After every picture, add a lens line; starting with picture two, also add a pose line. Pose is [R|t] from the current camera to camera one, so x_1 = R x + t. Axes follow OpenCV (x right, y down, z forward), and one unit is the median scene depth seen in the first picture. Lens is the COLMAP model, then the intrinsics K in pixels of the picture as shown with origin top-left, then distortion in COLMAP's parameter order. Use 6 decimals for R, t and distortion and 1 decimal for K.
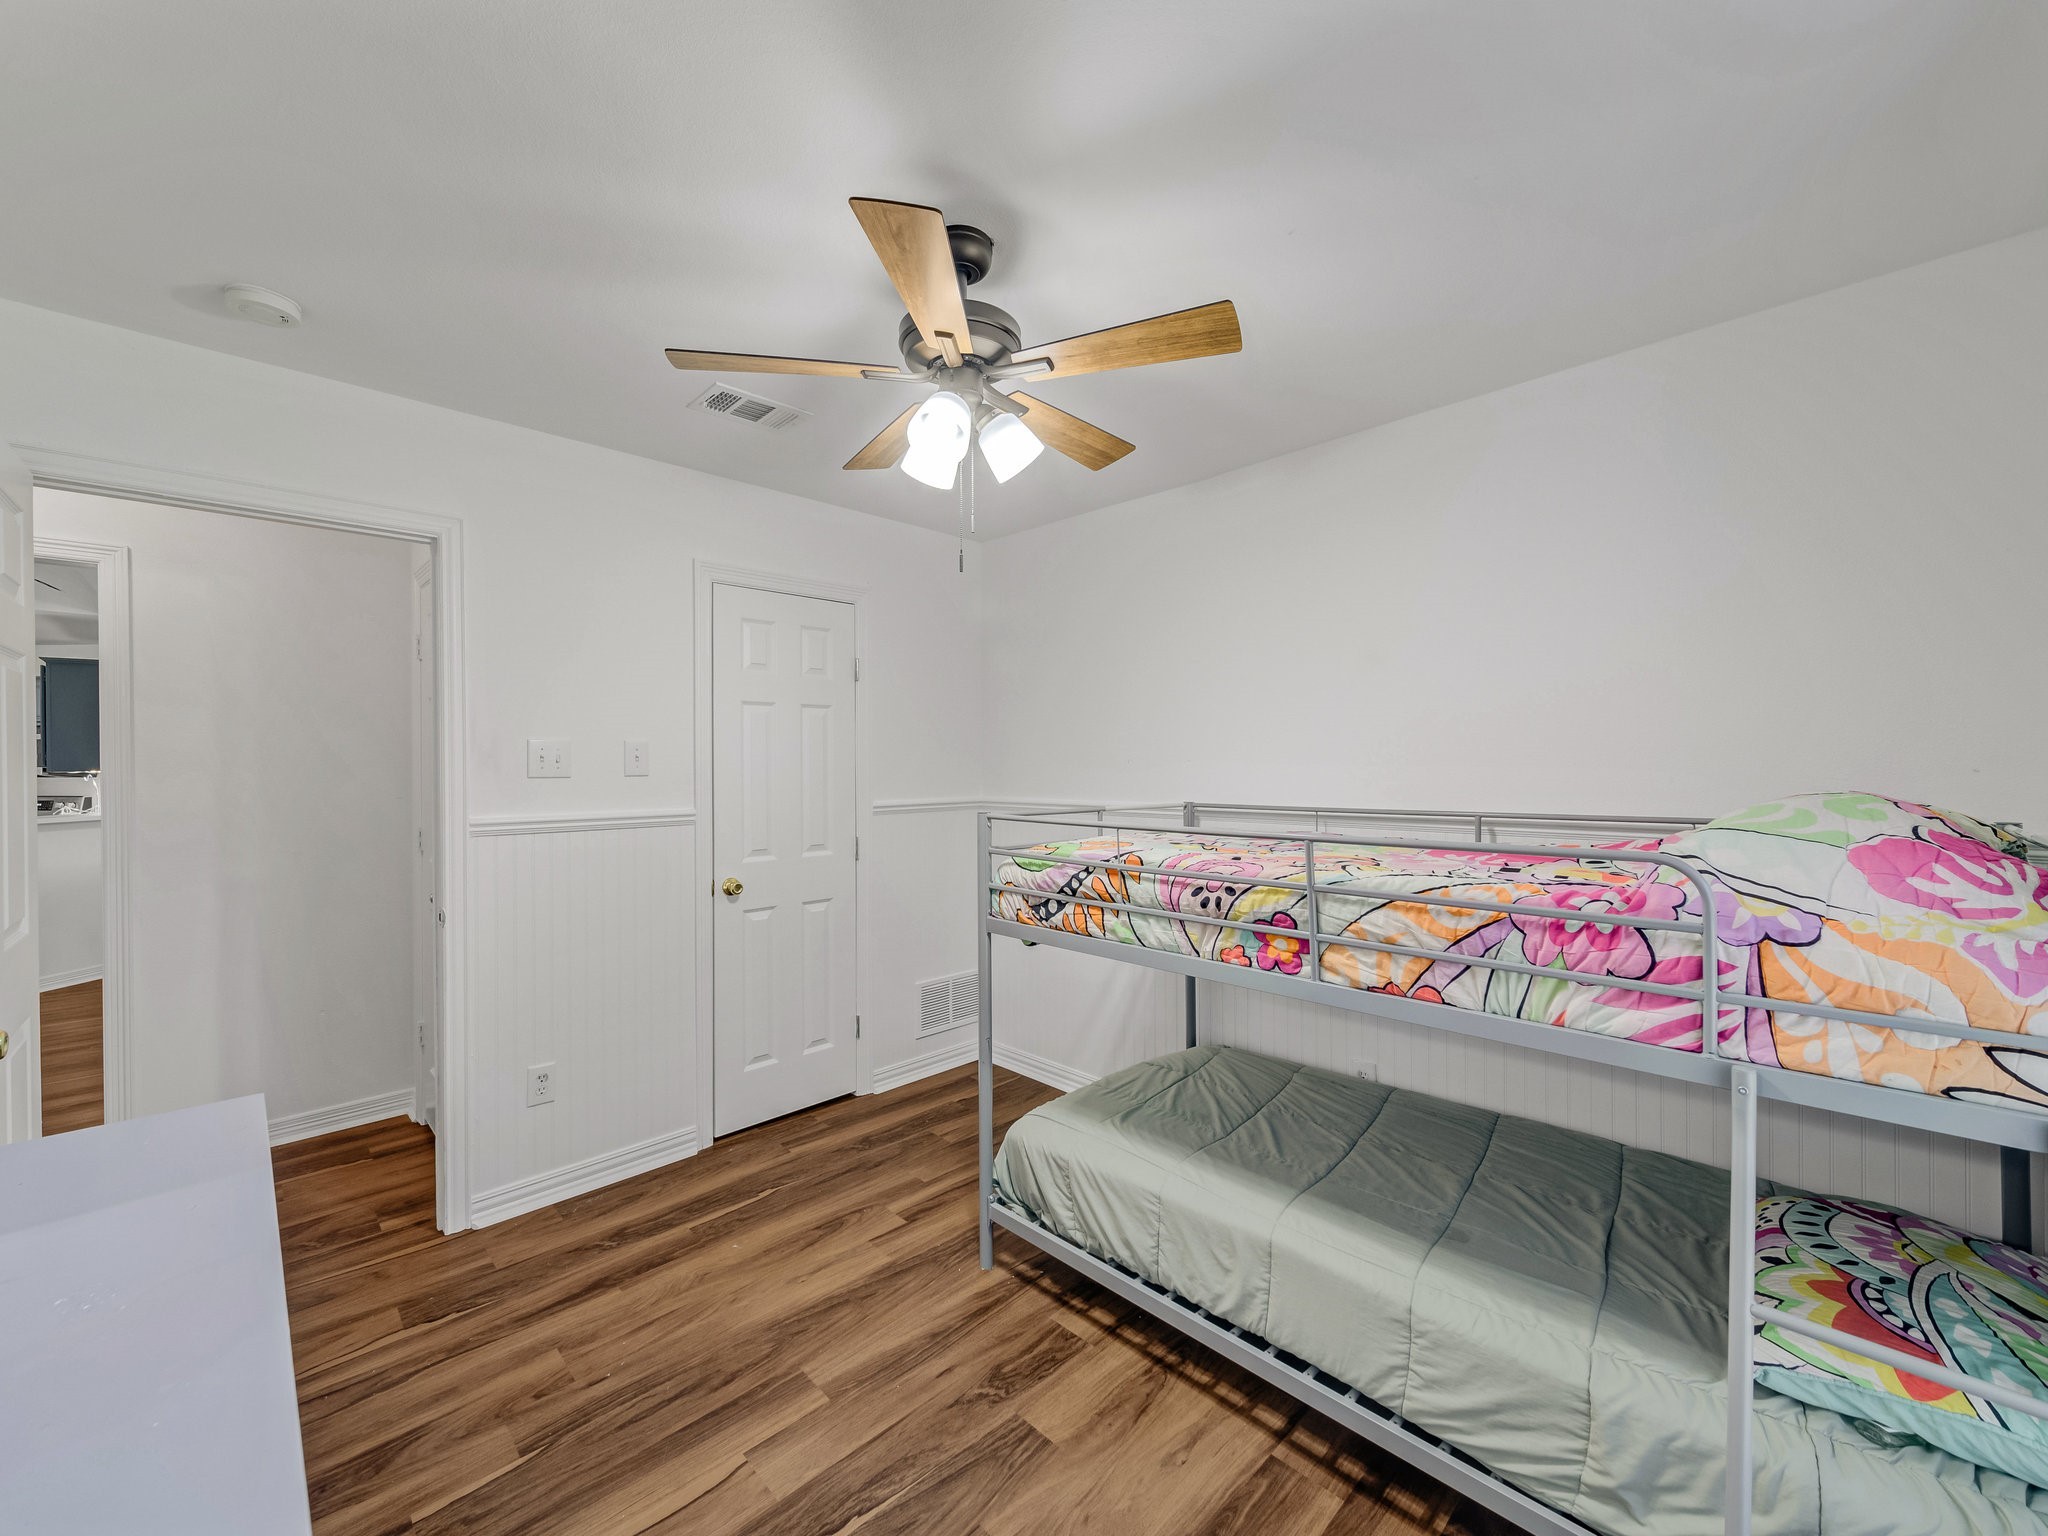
lens RADIAL K [[814.7, 0, 1024.0], [0, 814.7, 768.0], [0, 0, 1]] dist [0.001748, -0.000094]
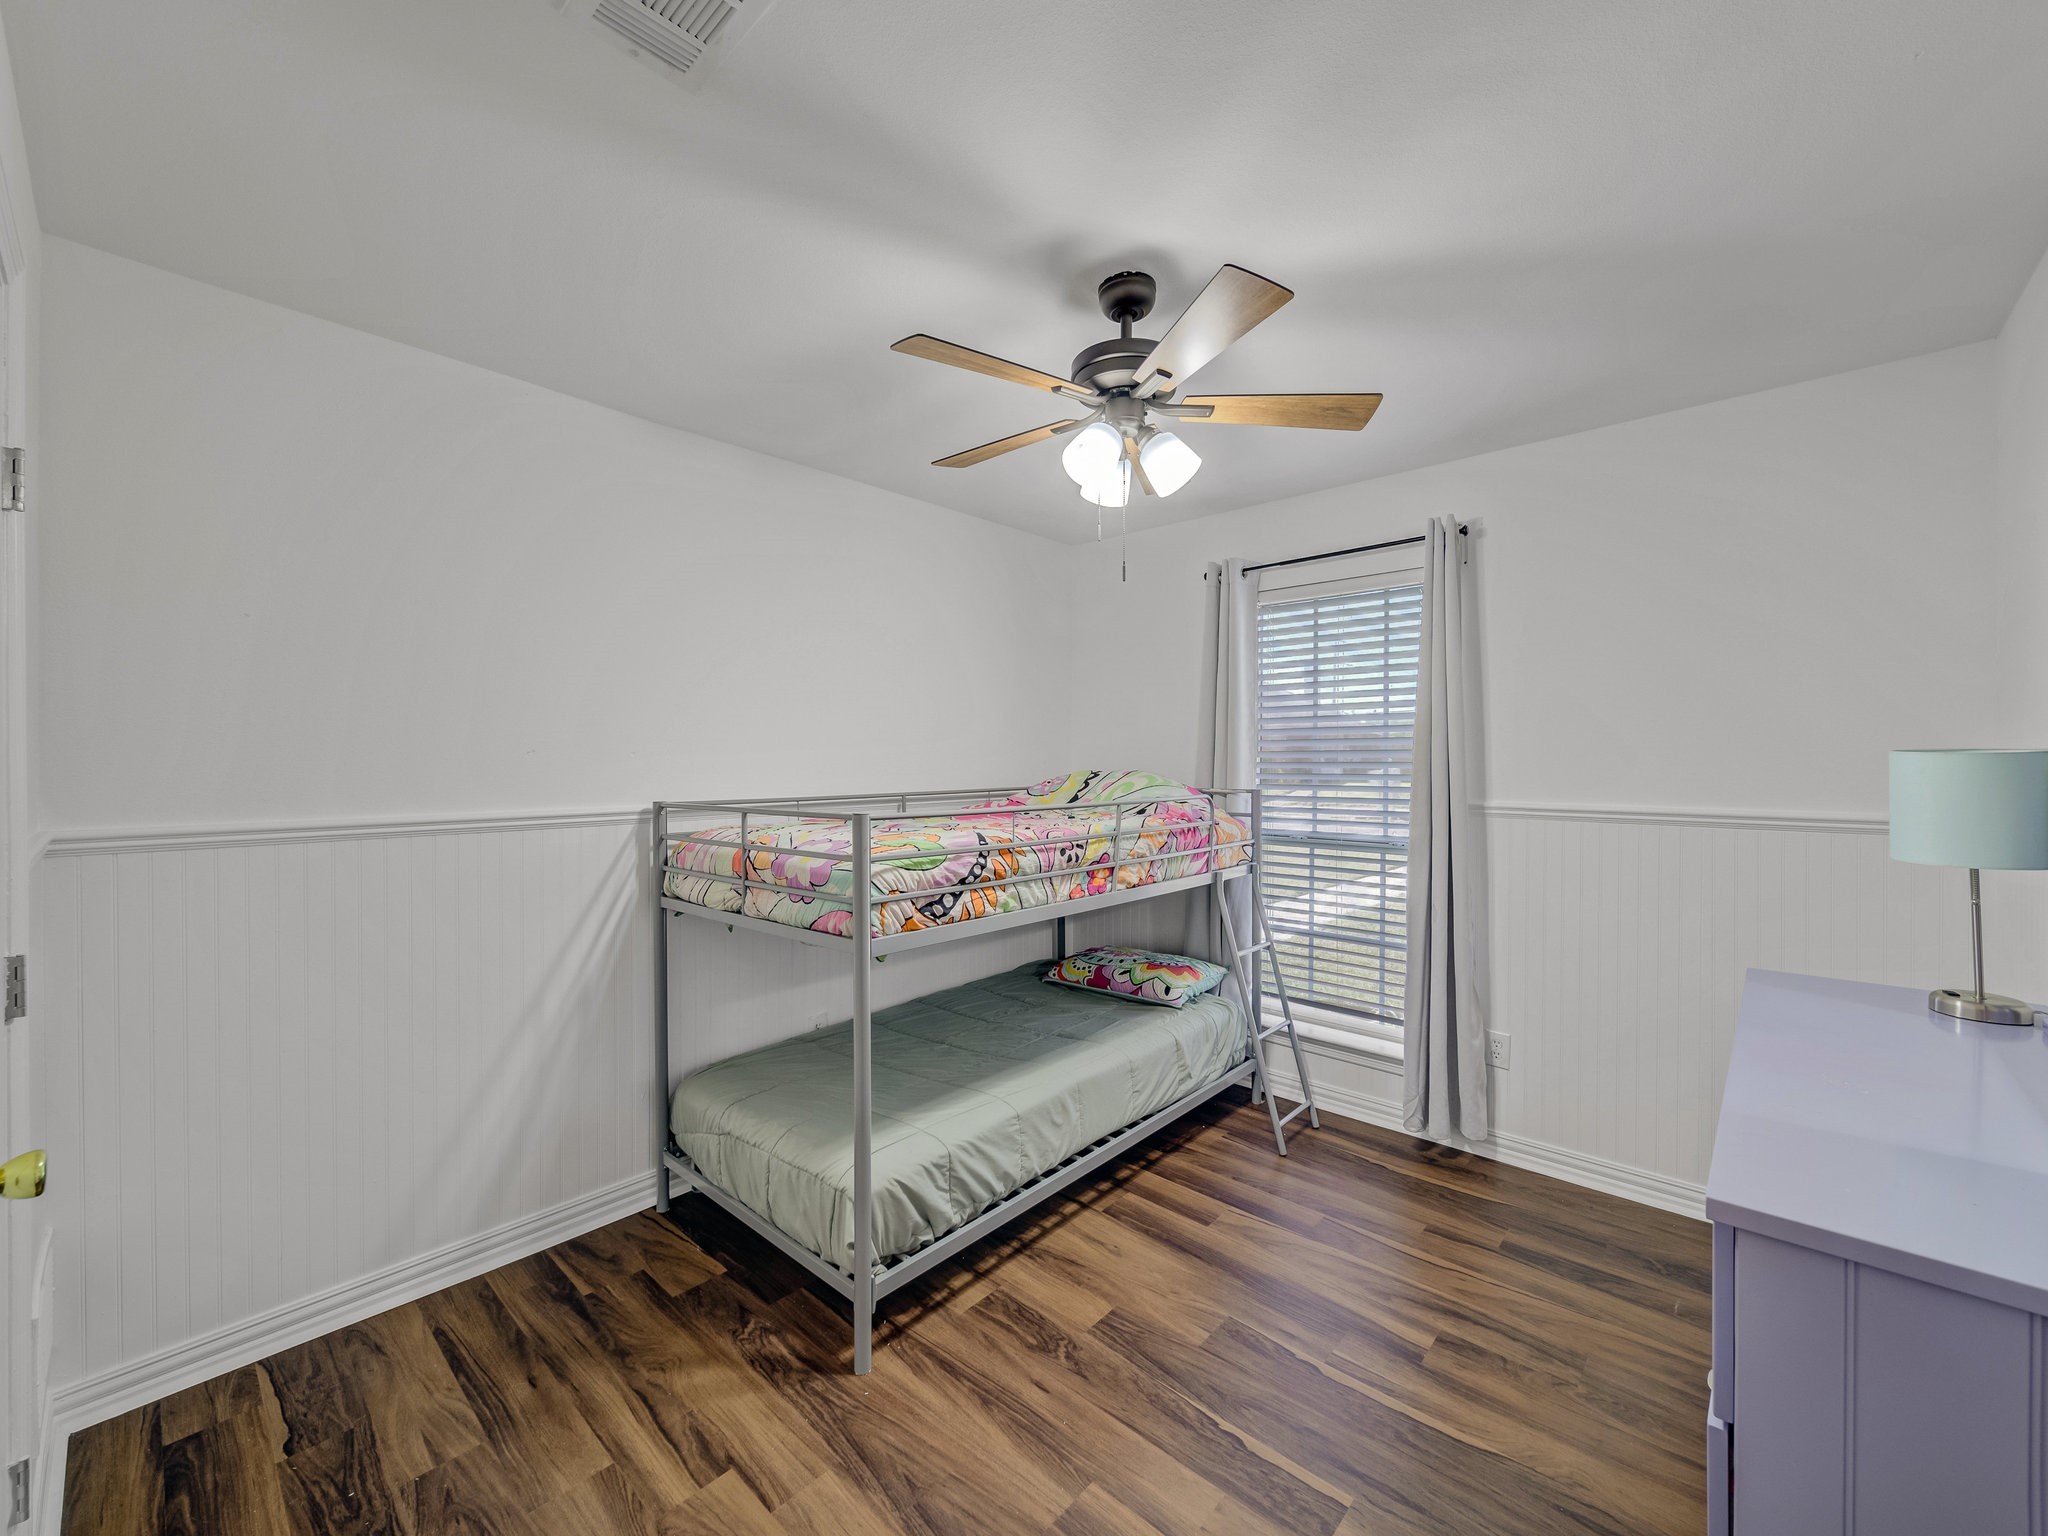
lens RADIAL K [[814.7, 0, 1024.0], [0, 814.7, 768.0], [0, 0, 1]] dist [0.001748, -0.000094]
pose [[-0.051573, -0.001902, 0.998667, -1.085592], [0.004237, 0.999989, 0.002124, 0.010217], [-0.998660, 0.004341, -0.051565, 1.098047]]
